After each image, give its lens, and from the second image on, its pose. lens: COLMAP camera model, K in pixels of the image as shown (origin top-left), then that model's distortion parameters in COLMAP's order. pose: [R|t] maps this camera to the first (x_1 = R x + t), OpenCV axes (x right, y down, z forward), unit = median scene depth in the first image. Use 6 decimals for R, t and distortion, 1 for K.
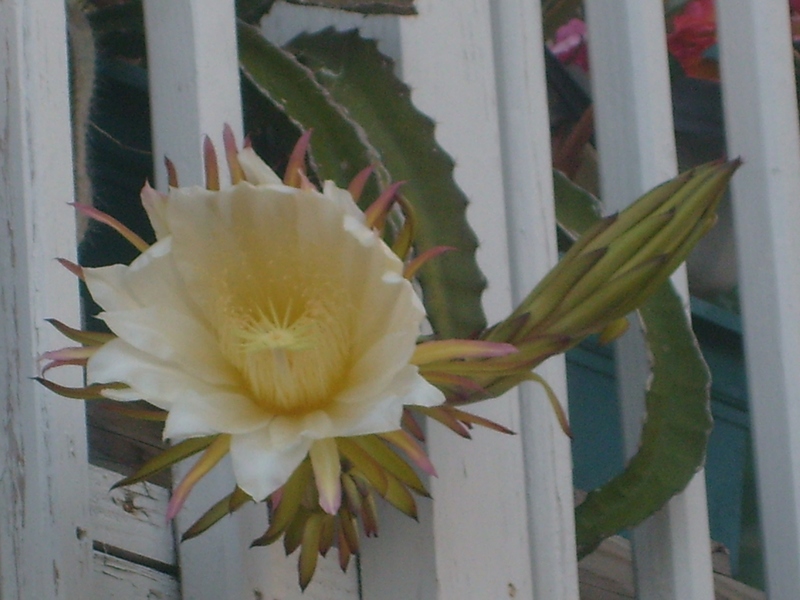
lens RADIAL K [[2470.3, 0, 400.0], [0, 2470.3, 300.0], [0, 0, 1]] dist [0.140389, 1.443120]
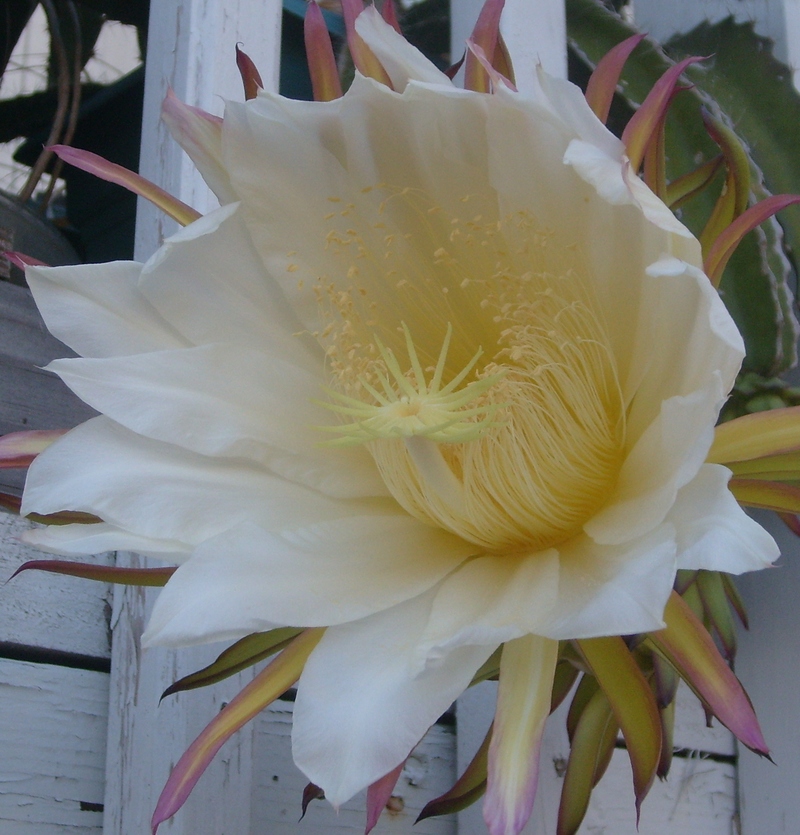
lens RADIAL K [[2485.6, 0, 400.0], [0, 2485.6, 417.5], [0, 0, 1]] dist [-0.192906, 2.505486]
pose [[0.986956, -0.008225, -0.160778, 0.018919], [0.013092, 0.999487, 0.029239, 0.003016], [0.160455, -0.030962, 0.986557, 0.515589]]
